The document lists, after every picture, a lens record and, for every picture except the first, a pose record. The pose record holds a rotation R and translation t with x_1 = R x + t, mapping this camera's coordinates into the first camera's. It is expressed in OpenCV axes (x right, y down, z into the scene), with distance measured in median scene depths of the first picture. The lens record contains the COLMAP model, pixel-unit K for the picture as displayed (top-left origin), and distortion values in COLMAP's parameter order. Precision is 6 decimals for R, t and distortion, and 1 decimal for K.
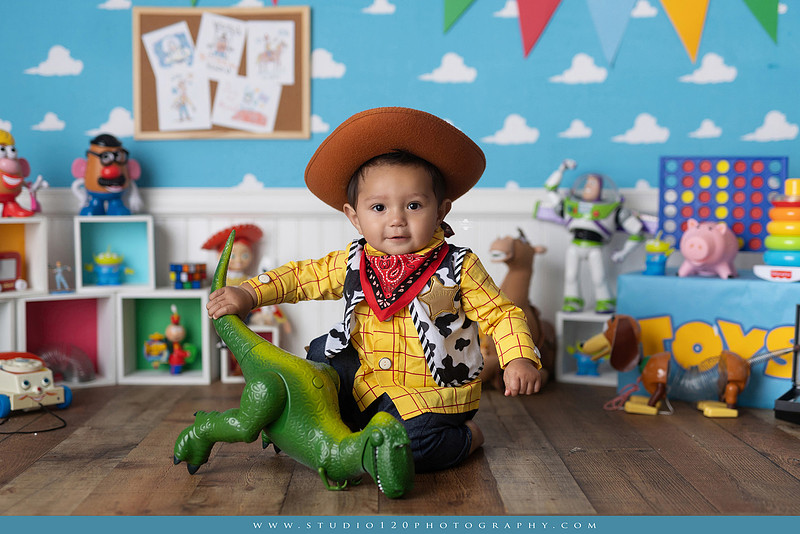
lens RADIAL K [[1195.2, 0, 407.7], [0, 1195.2, 266.7], [0, 0, 1]] dist [-0.006573, 0.019118]
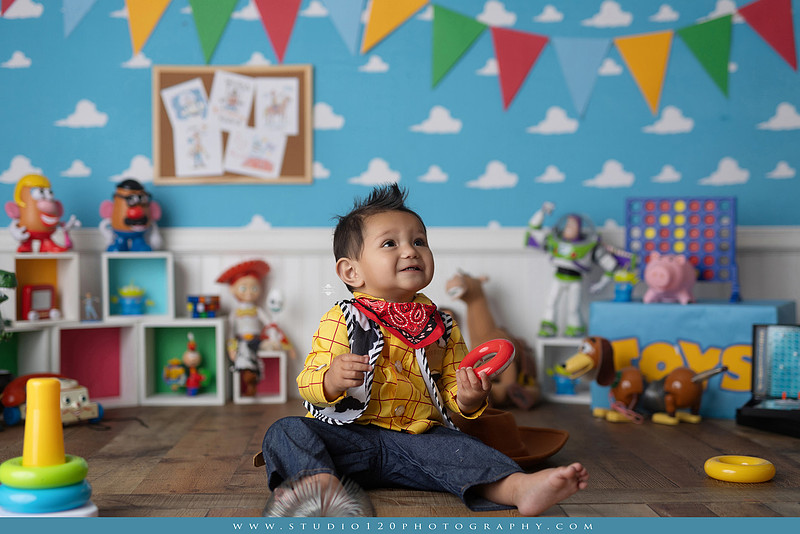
lens RADIAL K [[1195.2, 0, 407.7], [0, 1195.2, 266.7], [0, 0, 1]] dist [-0.006573, 0.019118]
pose [[0.999683, -0.004210, 0.024815, -0.022221], [0.005345, 0.998933, -0.045871, 0.022840], [-0.024595, 0.045989, 0.998639, -0.113890]]
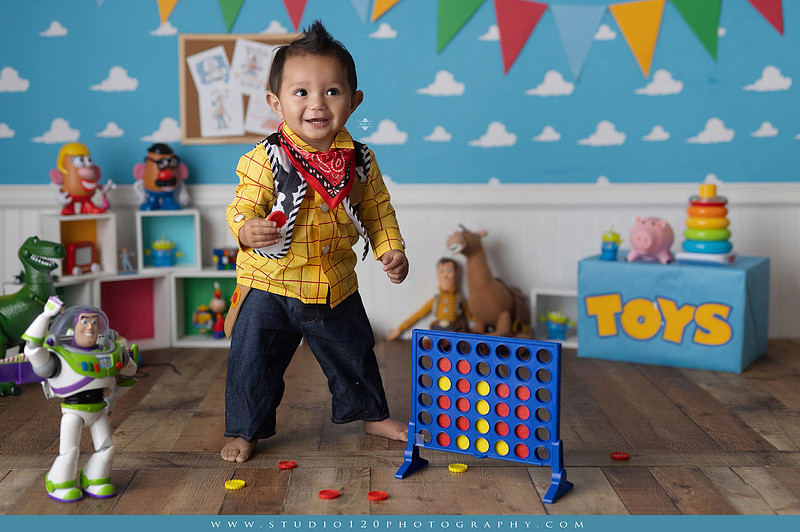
lens RADIAL K [[1224.0, 0, 382.7], [0, 1224.0, 264.8], [0, 0, 1]] dist [-0.003754, -0.016615]
pose [[0.999850, -0.001540, -0.017229, -0.003920], [0.002407, 0.998727, 0.050391, -0.049051], [0.017129, -0.050425, 0.998581, -0.250681]]
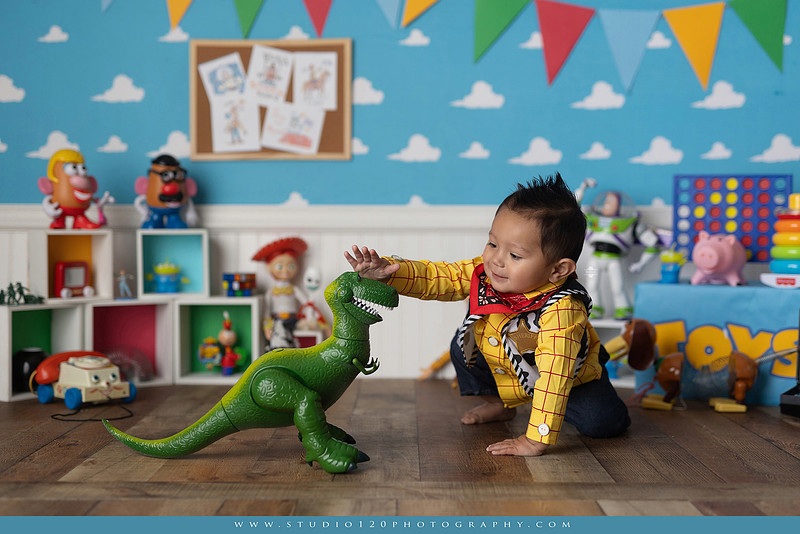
lens RADIAL K [[1167.6, 0, 405.2], [0, 1167.6, 261.1], [0, 0, 1]] dist [-0.003500, -0.002307]
pose [[0.999731, 0.001949, -0.023099, -0.008132], [-0.002687, 0.999485, -0.031973, 0.020056], [0.023025, 0.032027, 0.999222, -0.061746]]
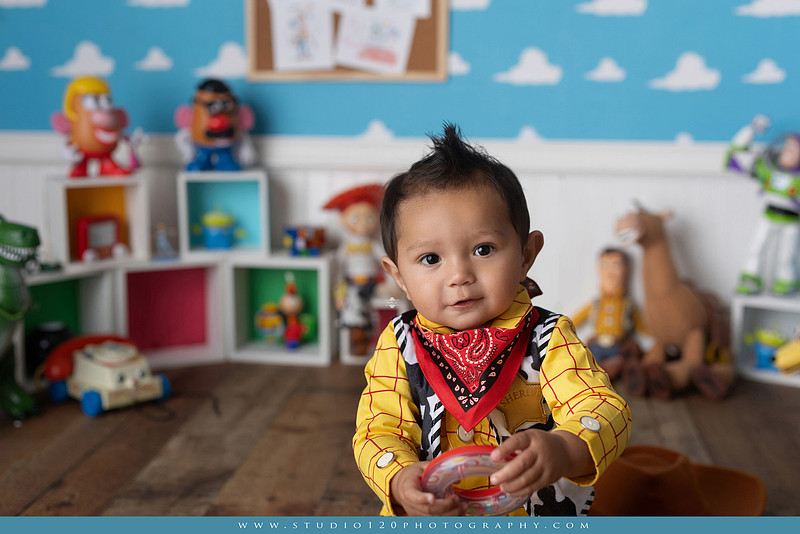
lens RADIAL K [[1197.1, 0, 396.2], [0, 1197.1, 282.4], [0, 0, 1]] dist [0.005668, -0.030479]
pose [[0.991455, 0.030078, -0.126932, -0.004340], [-0.015219, 0.993080, 0.116447, -0.066317], [0.129556, -0.113520, 0.985053, 0.135535]]
